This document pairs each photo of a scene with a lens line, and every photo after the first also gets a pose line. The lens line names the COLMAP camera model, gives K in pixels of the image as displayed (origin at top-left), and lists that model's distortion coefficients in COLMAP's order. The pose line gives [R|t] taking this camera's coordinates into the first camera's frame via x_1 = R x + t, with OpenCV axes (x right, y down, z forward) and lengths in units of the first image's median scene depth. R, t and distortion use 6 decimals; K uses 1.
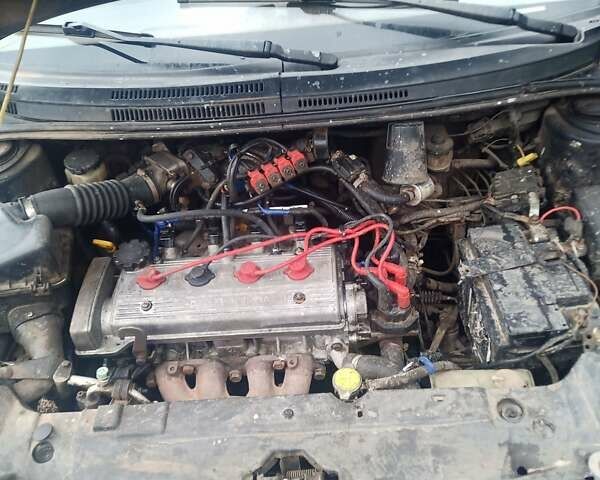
lens RADIAL K [[595.0, 0, 337.0], [0, 595.0, 240.0], [0, 0, 1]] dist [0.099704, -0.169989]
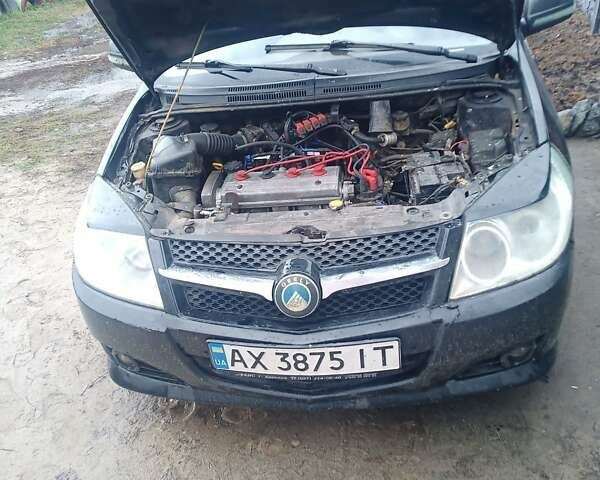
lens RADIAL K [[595.0, 0, 337.0], [0, 595.0, 240.0], [0, 0, 1]] dist [0.099704, -0.169989]
pose [[0.993712, 0.022685, -0.109644, 0.199633], [-0.044194, 0.979218, -0.197939, 0.617891], [0.102875, 0.201540, 0.974063, -0.768189]]
